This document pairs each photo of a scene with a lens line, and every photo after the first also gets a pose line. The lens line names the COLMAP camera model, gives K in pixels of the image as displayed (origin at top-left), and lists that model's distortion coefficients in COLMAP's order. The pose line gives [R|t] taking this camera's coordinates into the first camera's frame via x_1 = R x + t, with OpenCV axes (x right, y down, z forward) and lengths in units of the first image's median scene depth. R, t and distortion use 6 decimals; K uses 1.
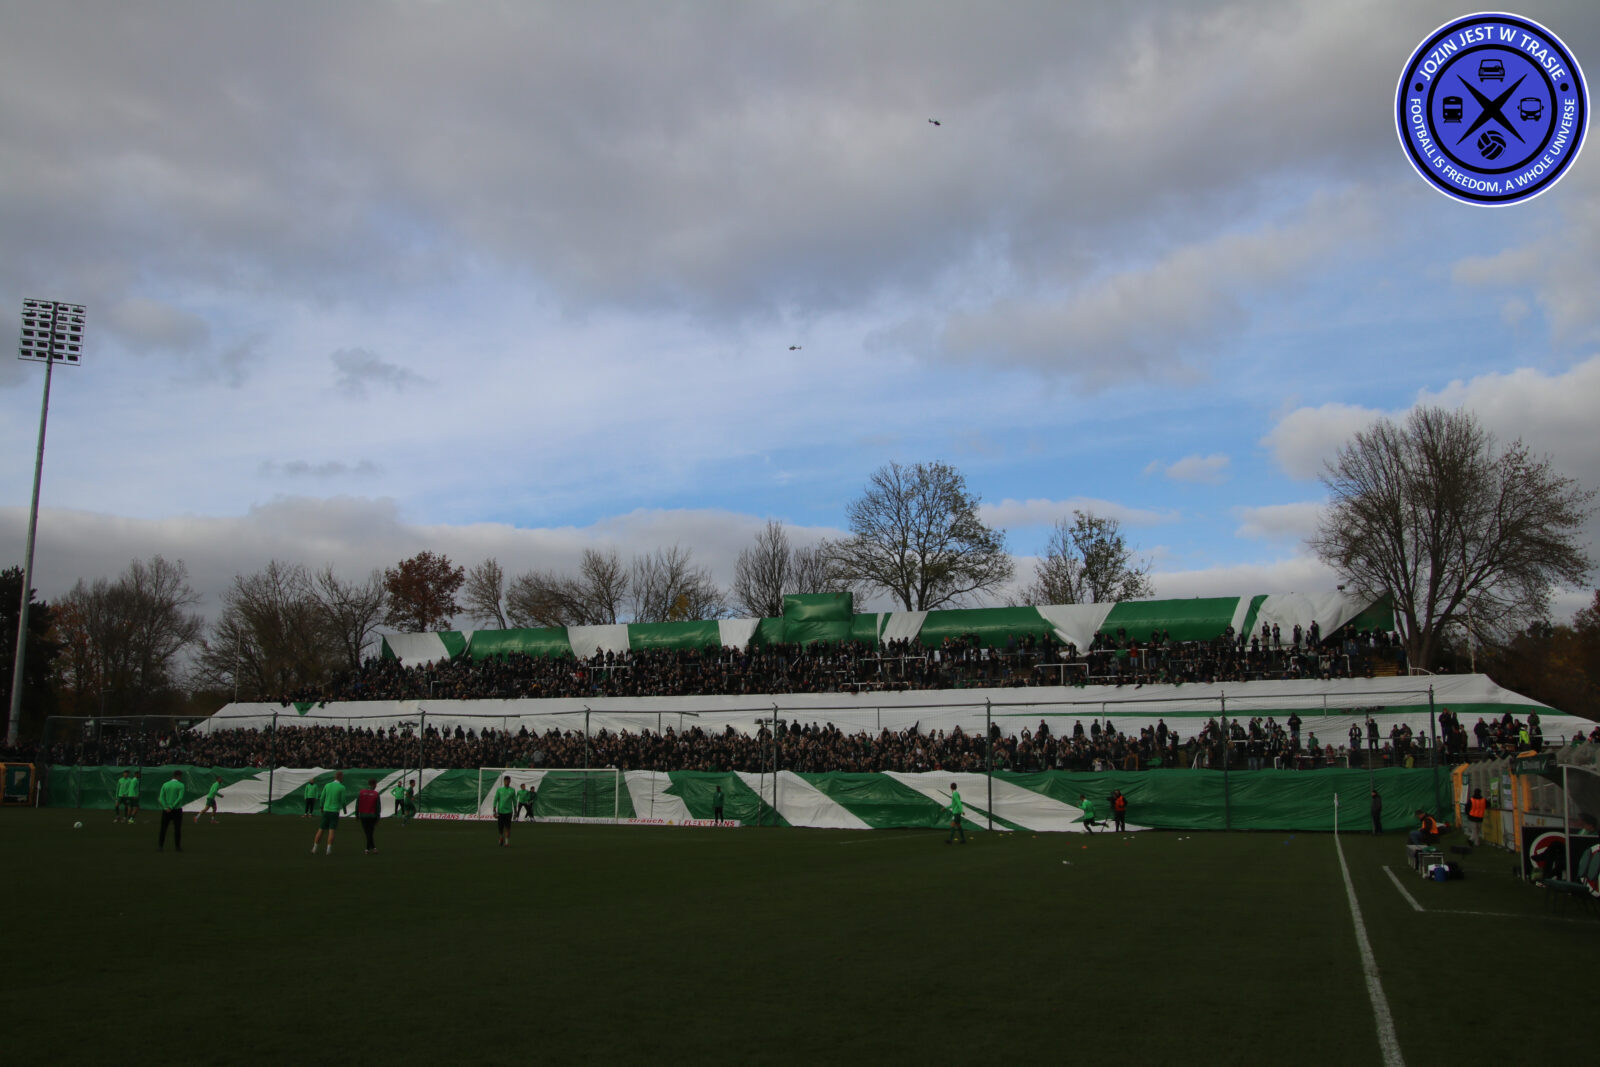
lens RADIAL K [[1380.0, 0, 781.0], [0, 1380.0, 531.1], [0, 0, 1]] dist [-0.116000, 0.092517]
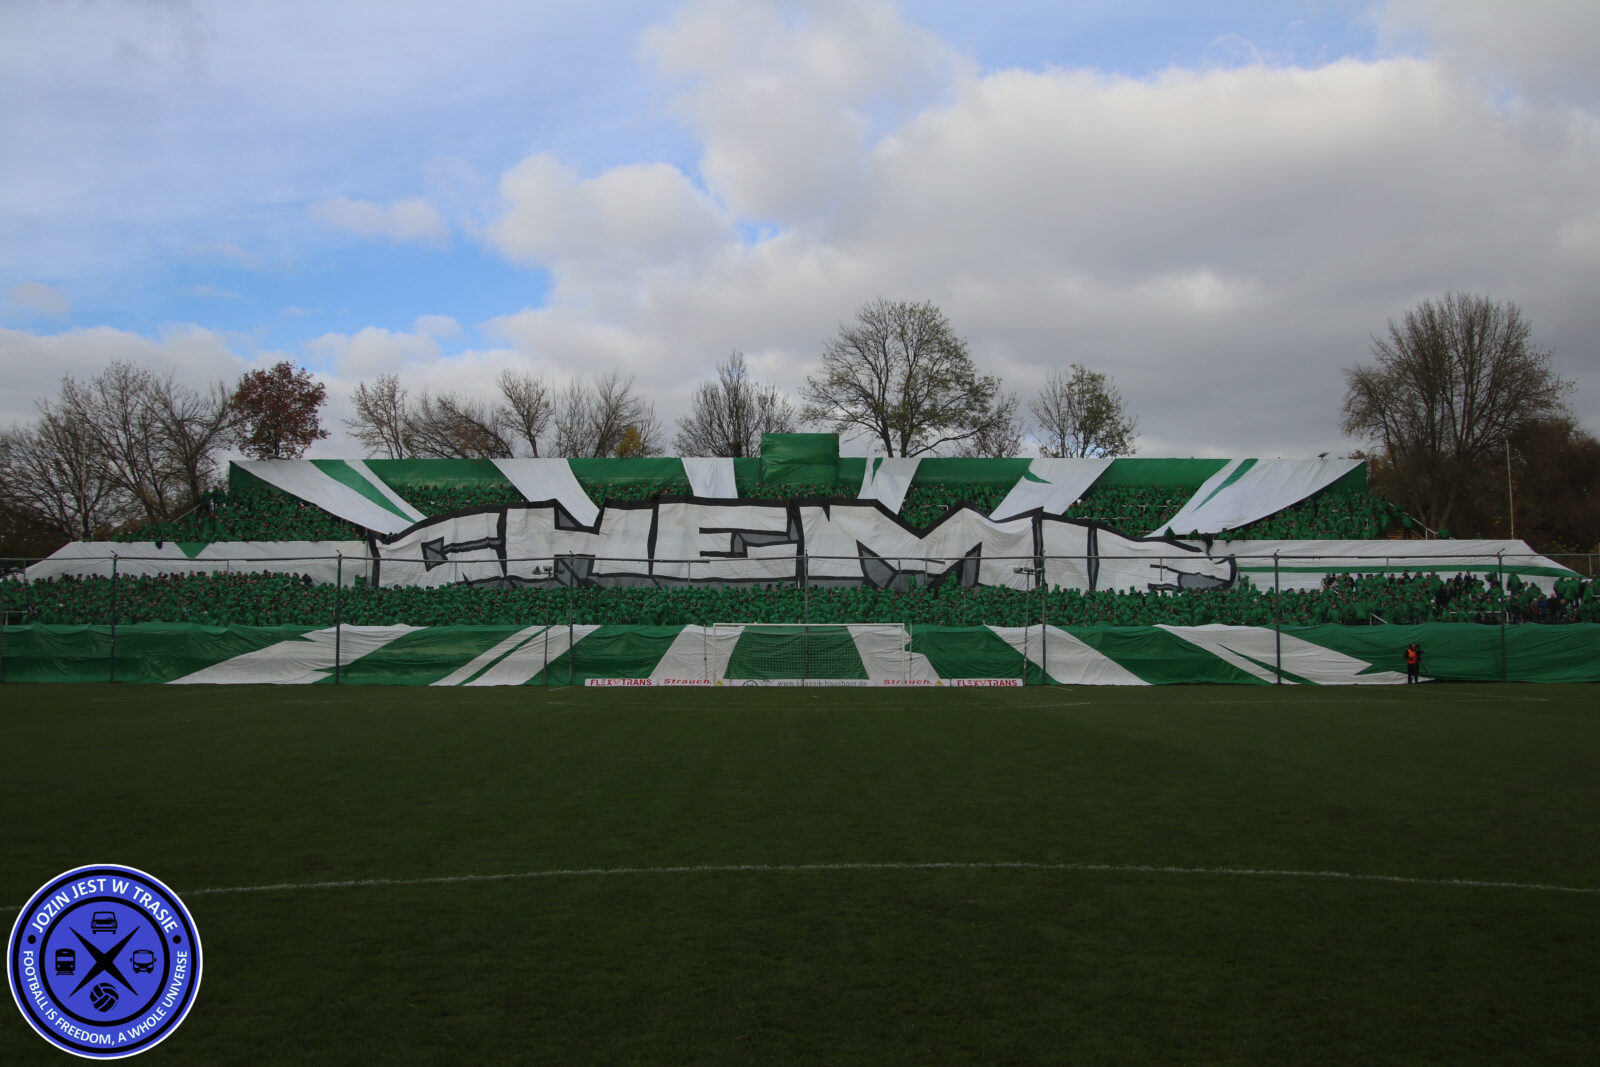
lens RADIAL K [[1380.0, 0, 792.1], [0, 1380.0, 541.7], [0, 0, 1]] dist [-0.116000, 0.092517]
pose [[0.928594, 0.021486, 0.370475, -0.320227], [-0.063010, 0.992956, 0.100345, 0.024802], [-0.365709, -0.116523, 0.923406, 0.144504]]
